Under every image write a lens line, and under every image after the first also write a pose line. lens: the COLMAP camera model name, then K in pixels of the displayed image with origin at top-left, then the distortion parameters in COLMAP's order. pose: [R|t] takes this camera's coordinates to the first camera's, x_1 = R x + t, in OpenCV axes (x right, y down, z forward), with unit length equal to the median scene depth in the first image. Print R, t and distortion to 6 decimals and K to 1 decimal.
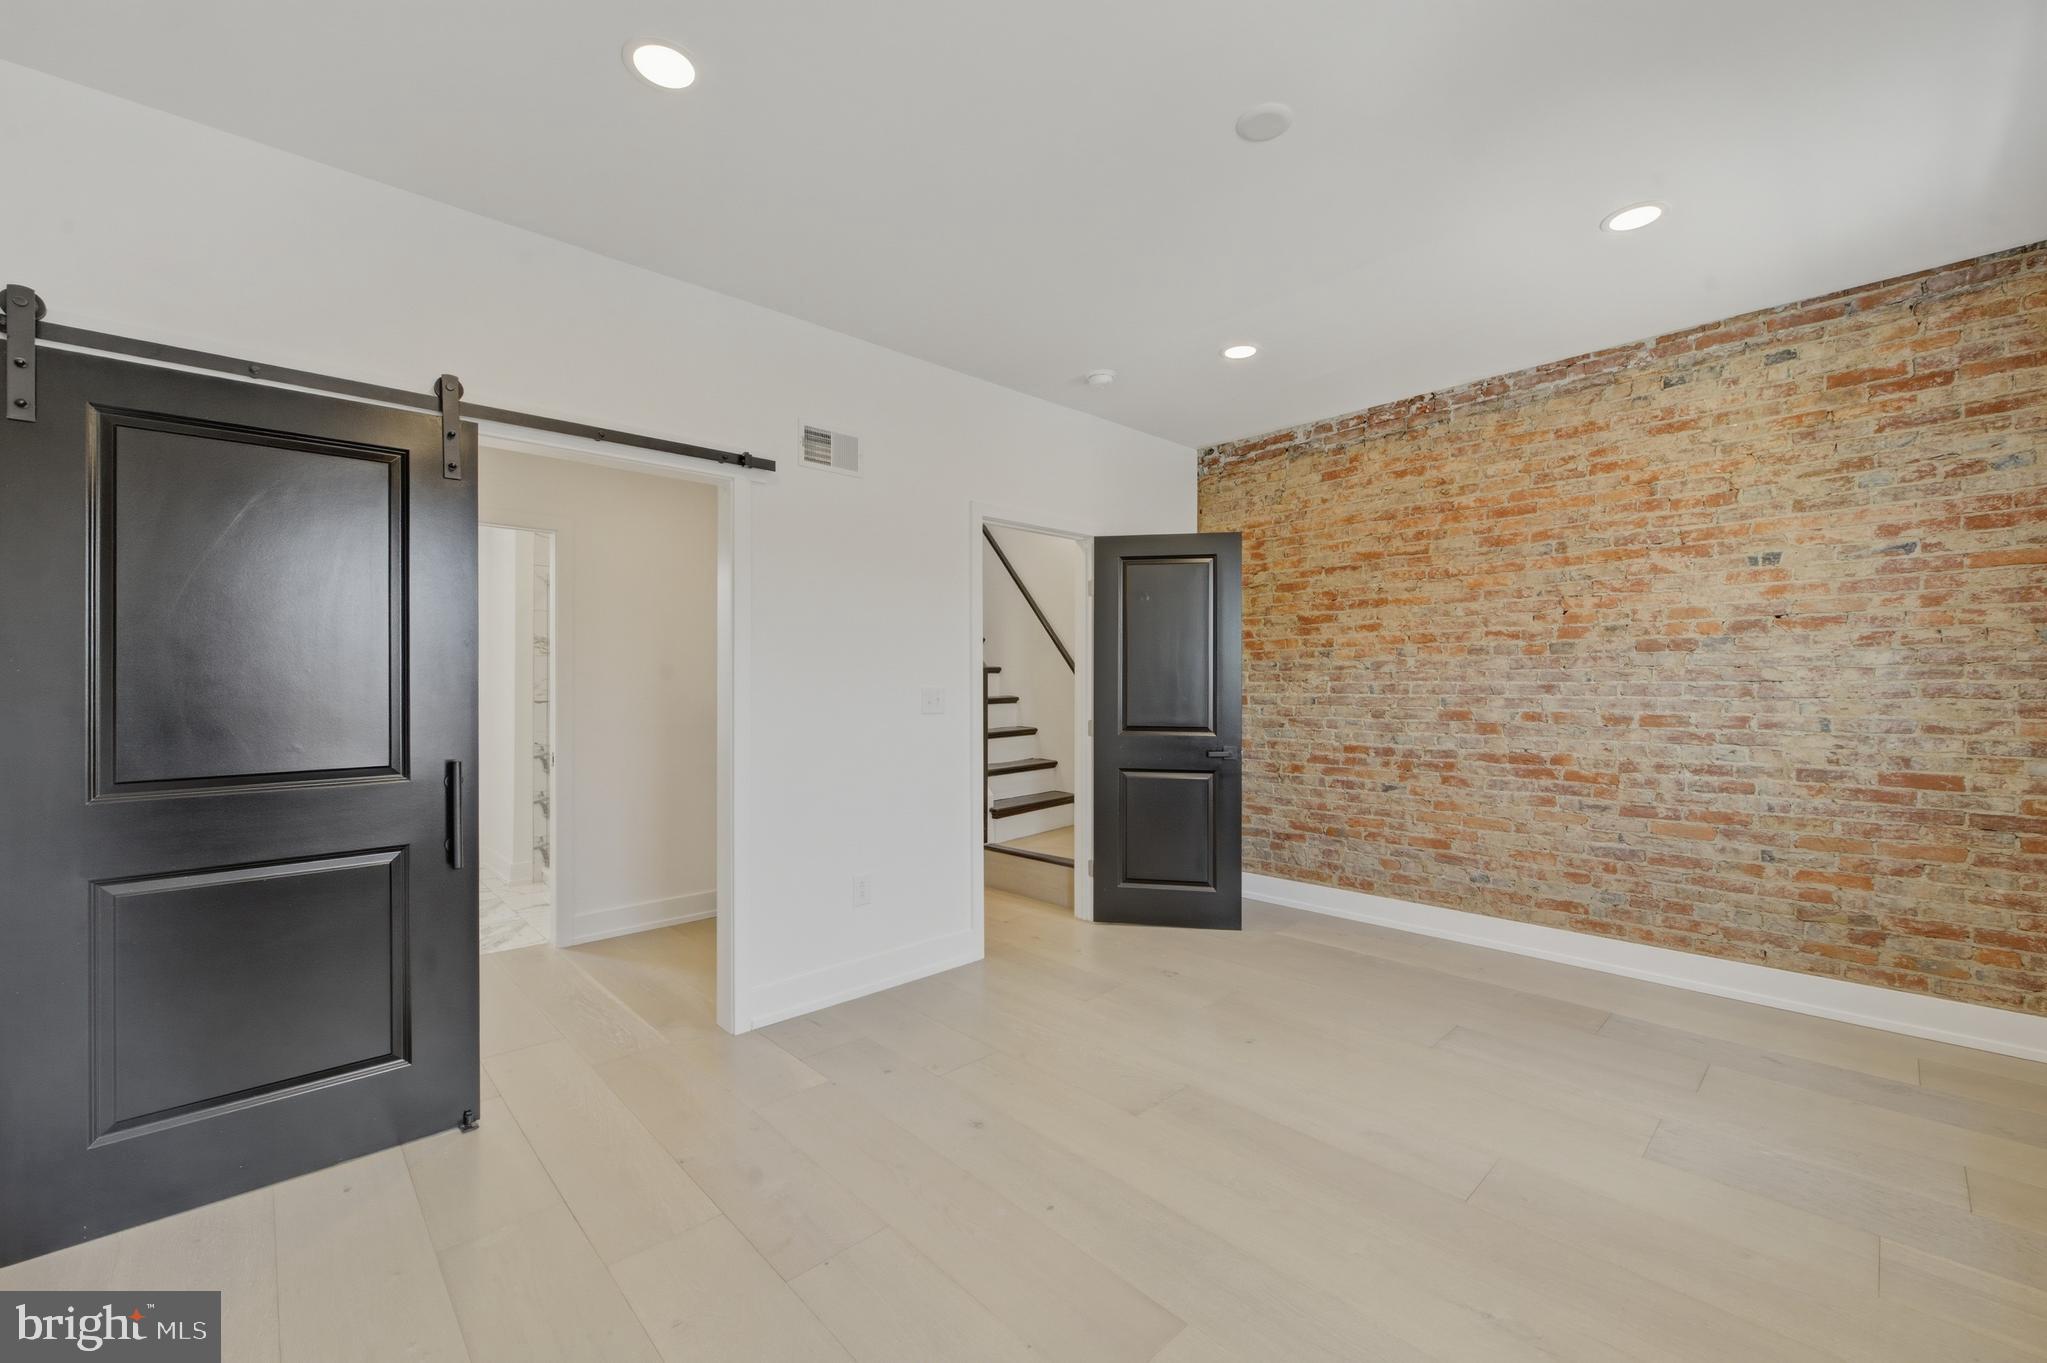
lens RADIAL K [[814.8, 0, 1038.5], [0, 814.8, 680.1], [0, 0, 1]] dist [-0.000187, -0.001070]
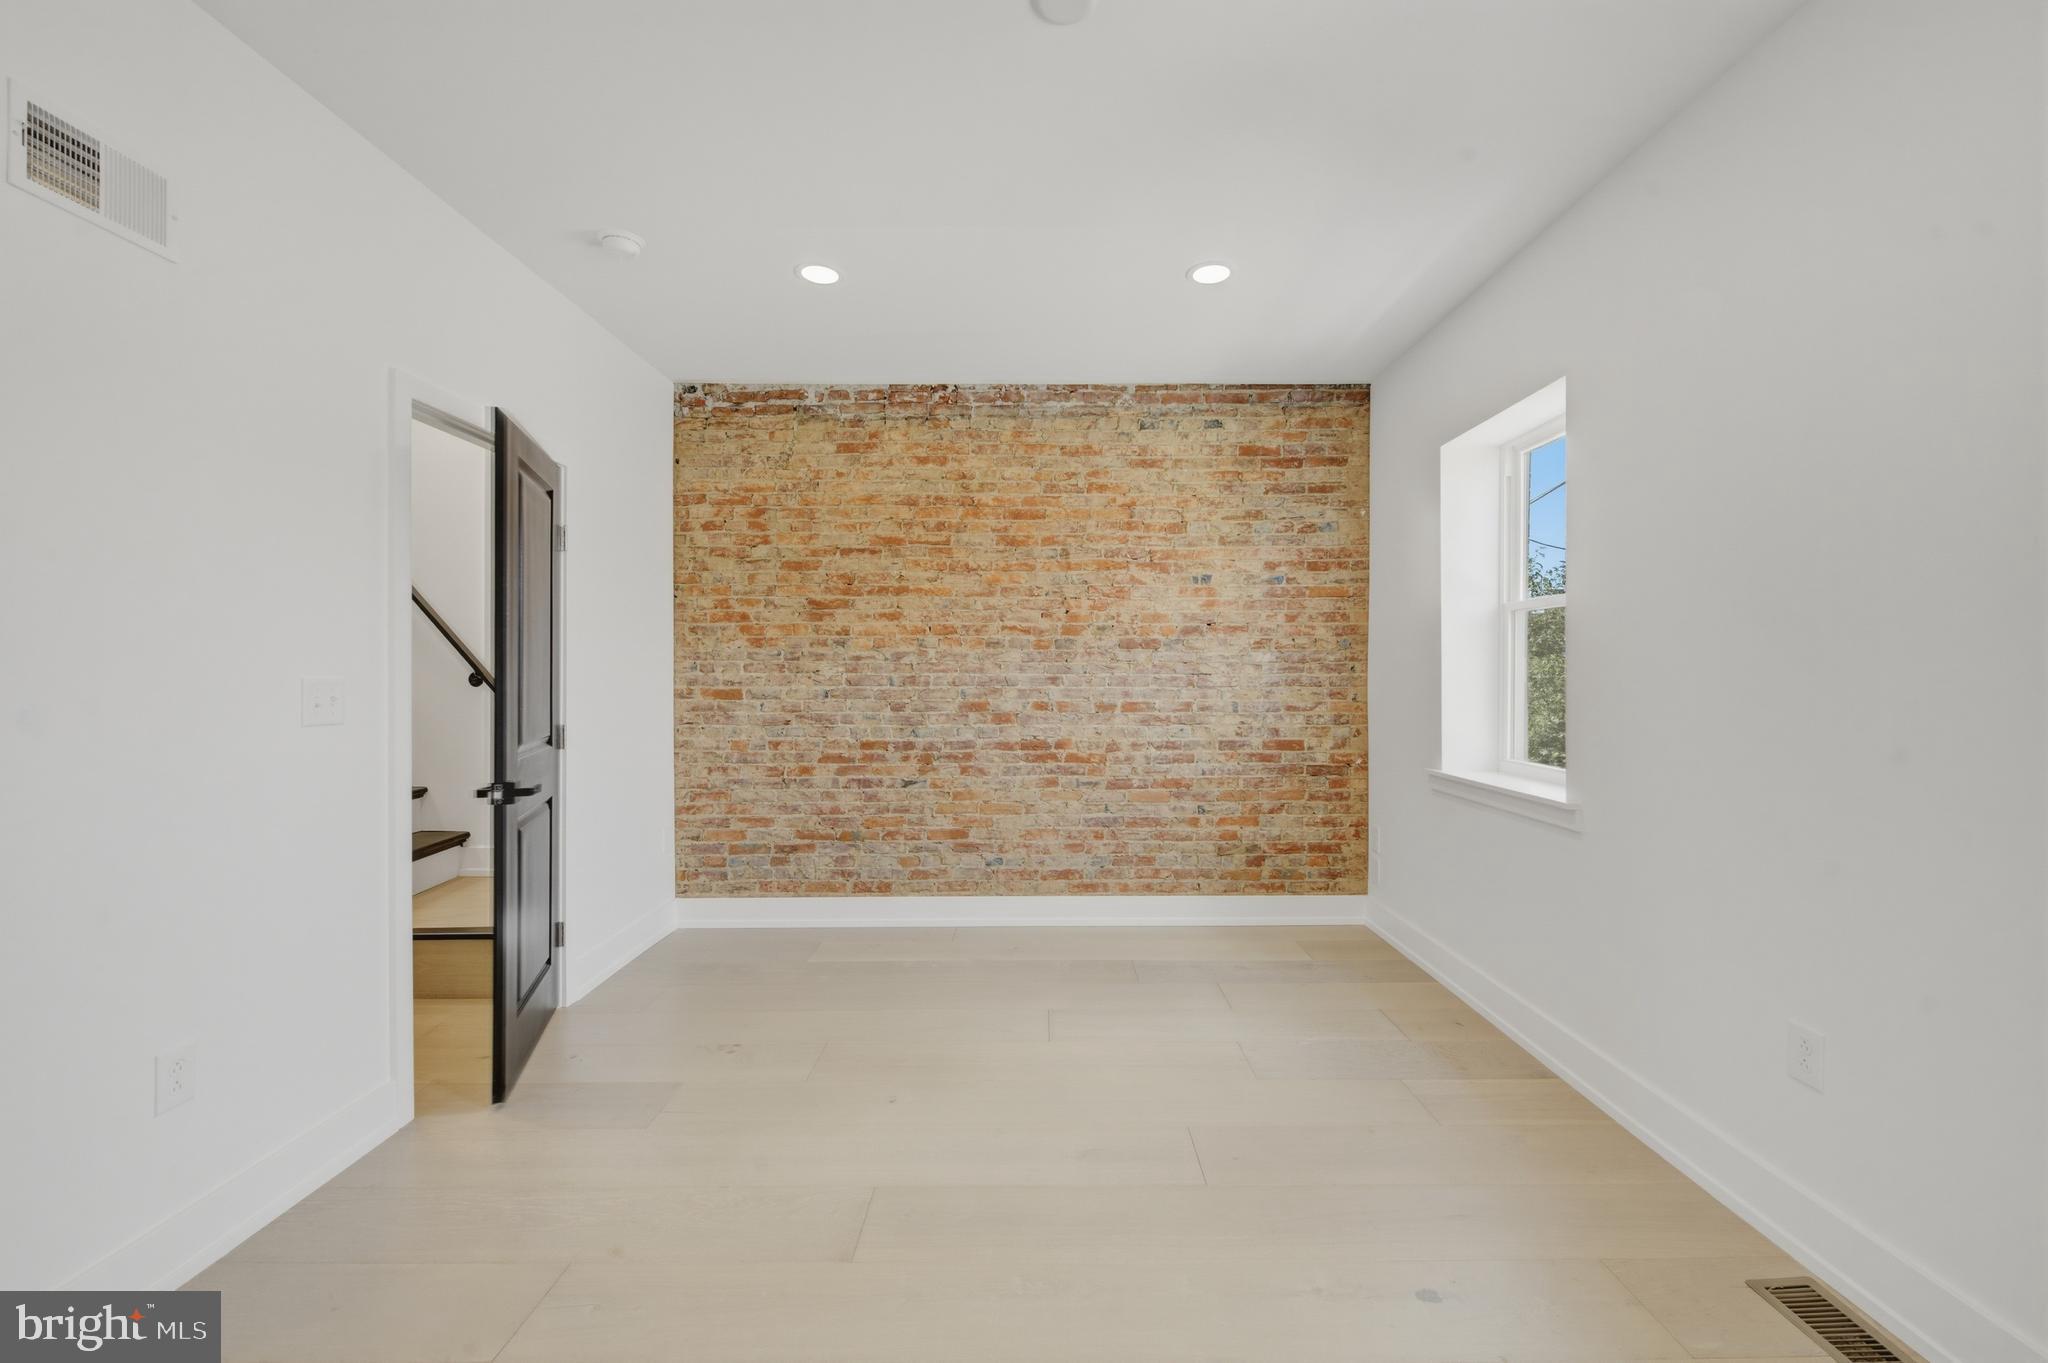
lens RADIAL K [[840.0, 0, 1031.4], [0, 840.0, 684.6], [0, 0, 1]] dist [0.004158, 0.000236]
pose [[0.695118, -0.001671, 0.718893, -0.236109], [-0.005420, 0.999957, 0.007565, 0.008800], [-0.718875, -0.009155, 0.695079, 0.255888]]
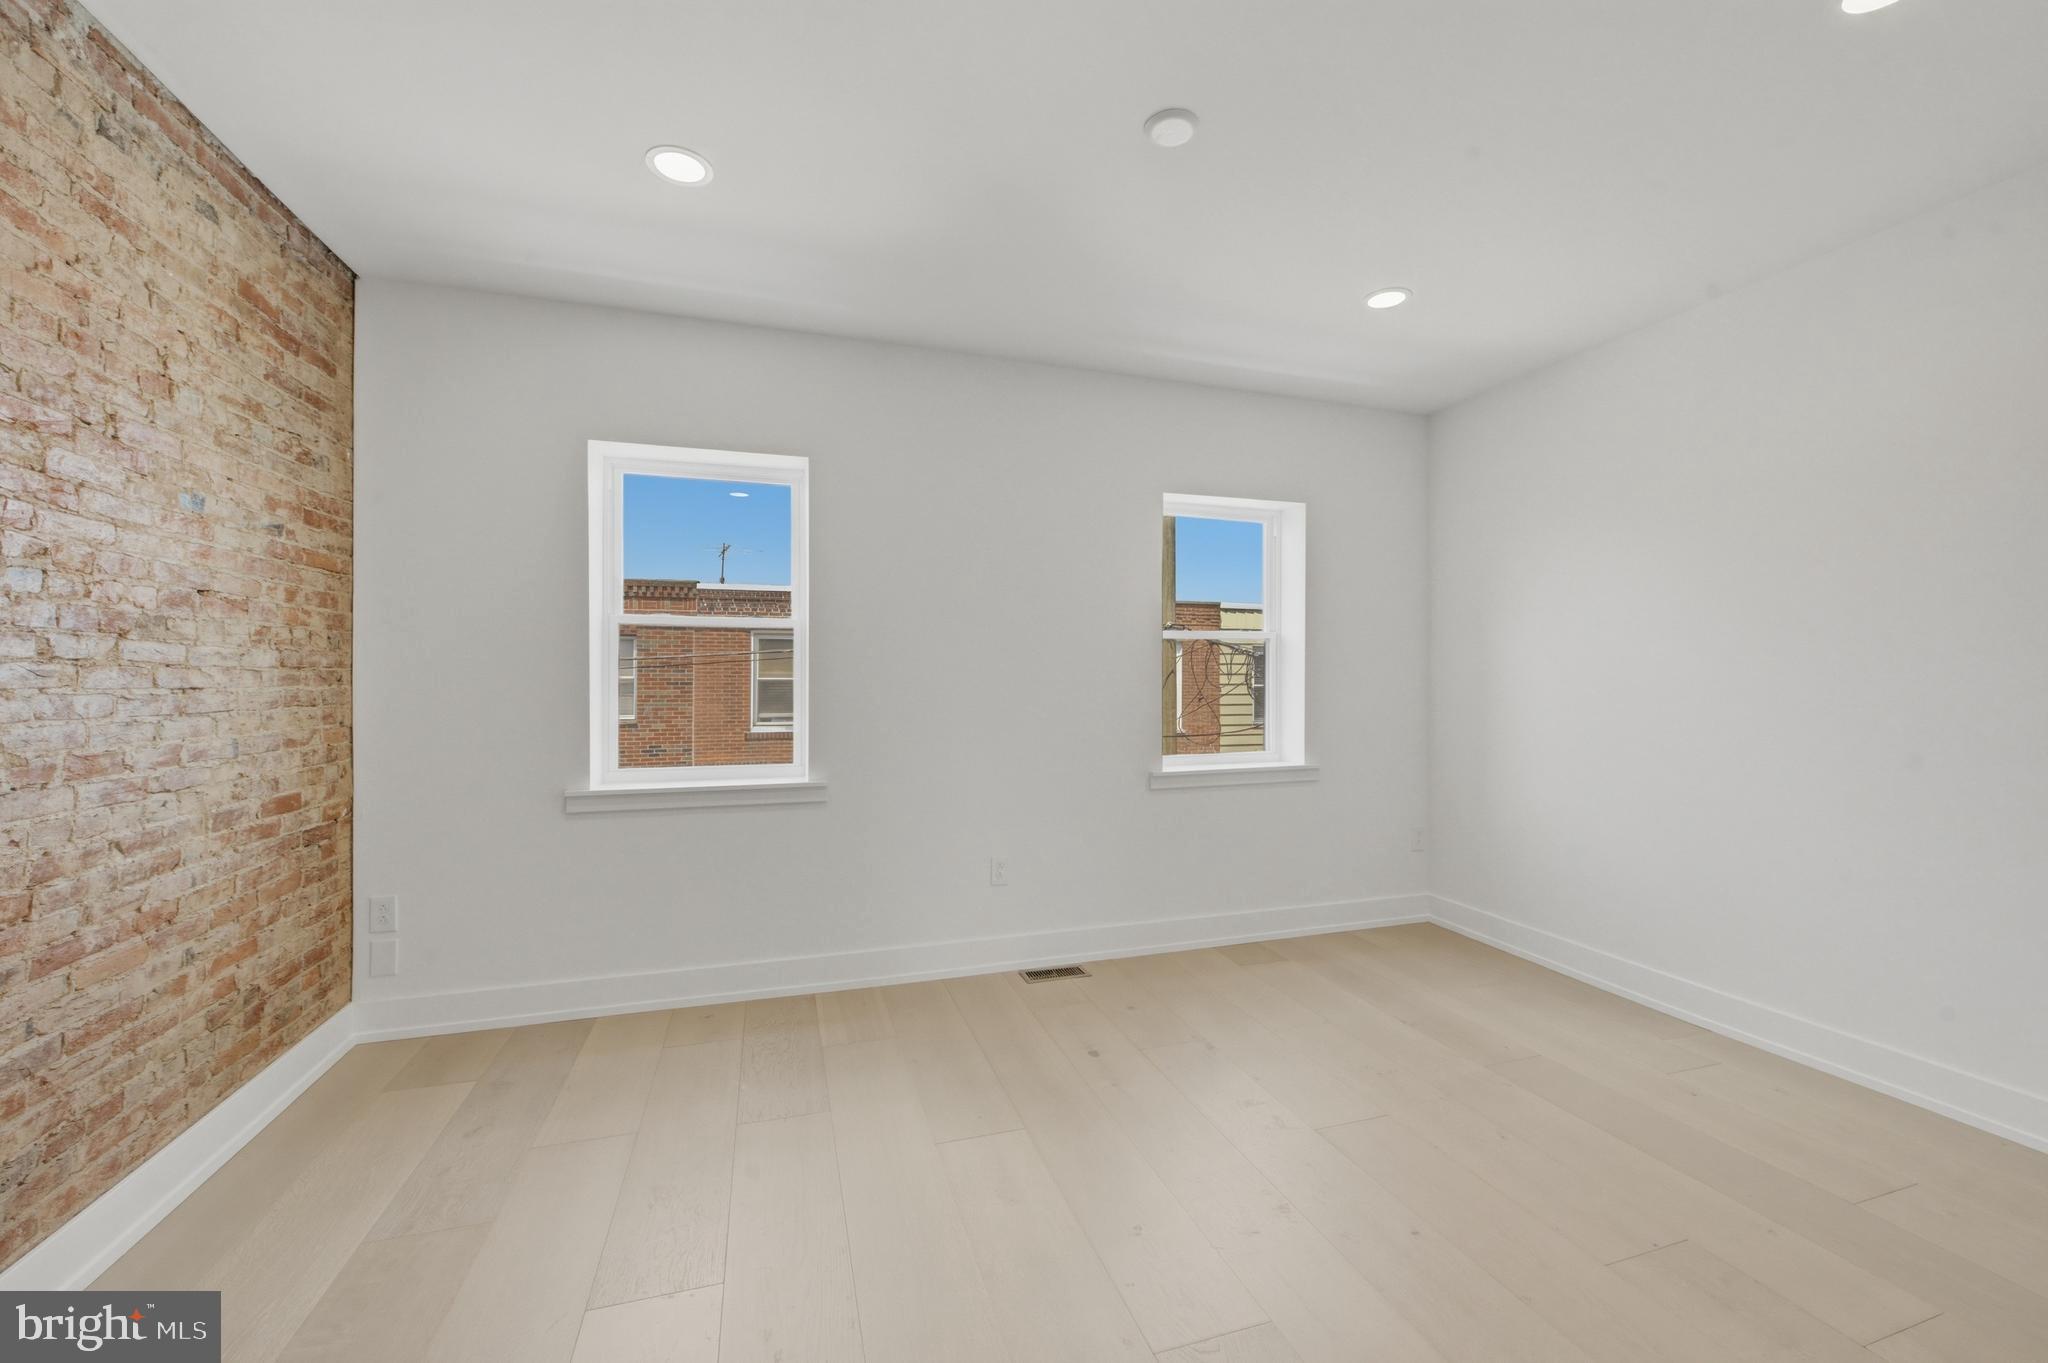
lens RADIAL K [[821.7, 0, 1041.1], [0, 821.7, 684.1], [0, 0, 1]] dist [0.001468, -0.003087]
pose [[-0.905109, 0.005967, 0.425137, -0.004287], [0.007701, 0.999968, 0.002362, 0.001266], [-0.425109, 0.005412, -0.905126, 1.237574]]
